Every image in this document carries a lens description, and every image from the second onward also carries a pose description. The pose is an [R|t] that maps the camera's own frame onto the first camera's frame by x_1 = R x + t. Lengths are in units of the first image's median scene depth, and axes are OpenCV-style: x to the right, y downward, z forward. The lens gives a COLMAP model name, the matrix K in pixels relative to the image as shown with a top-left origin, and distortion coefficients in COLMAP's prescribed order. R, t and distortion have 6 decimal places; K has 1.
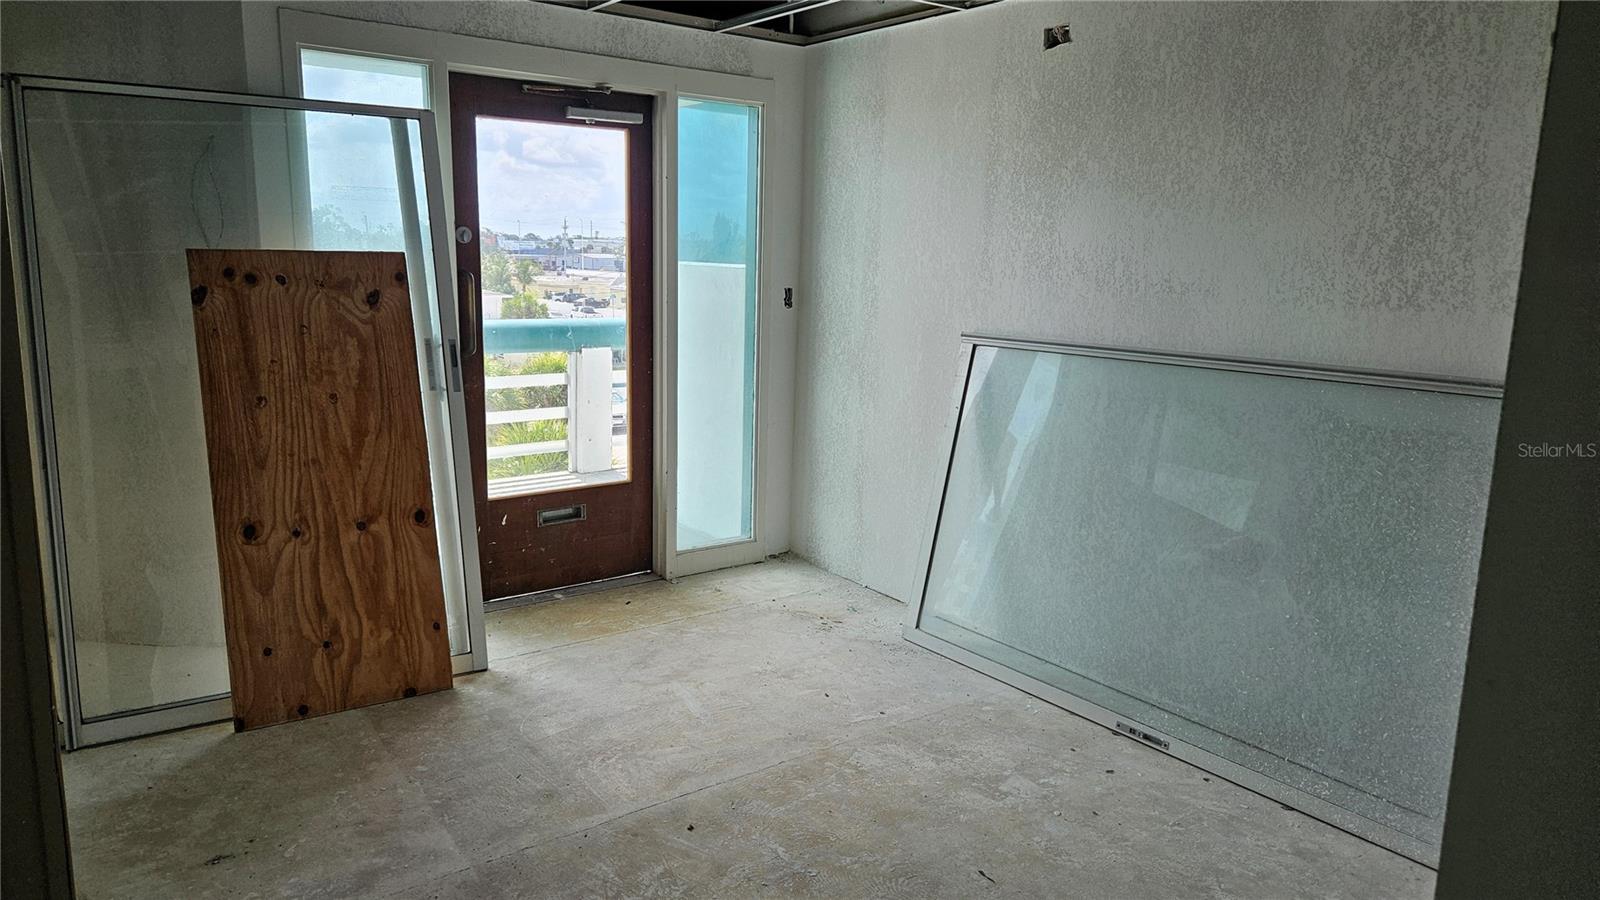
lens RADIAL K [[1067.5, 0, 774.5], [0, 1067.5, 440.0], [0, 0, 1]] dist [0.083226, -0.075413]
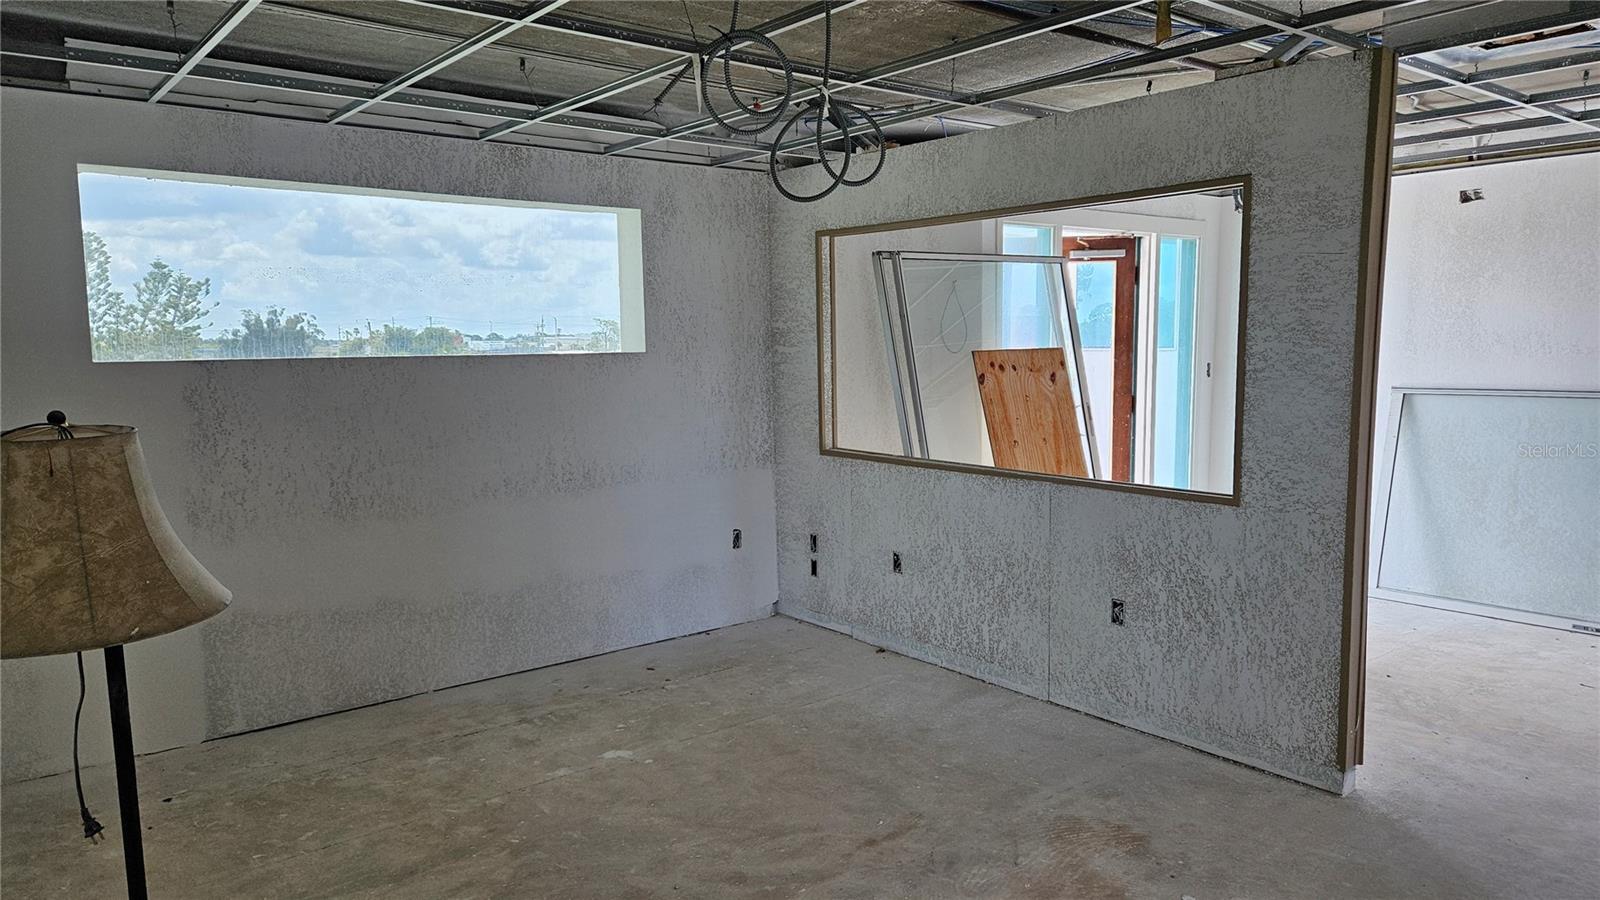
lens RADIAL K [[1075.0, 0, 794.0], [0, 1075.0, 454.8], [0, 0, 1]] dist [0.084718, -0.075063]
pose [[0.998143, -0.039233, 0.046595, -0.855316], [0.042372, 0.996757, -0.068417, 0.073744], [-0.043759, 0.070264, 0.996568, -0.550499]]
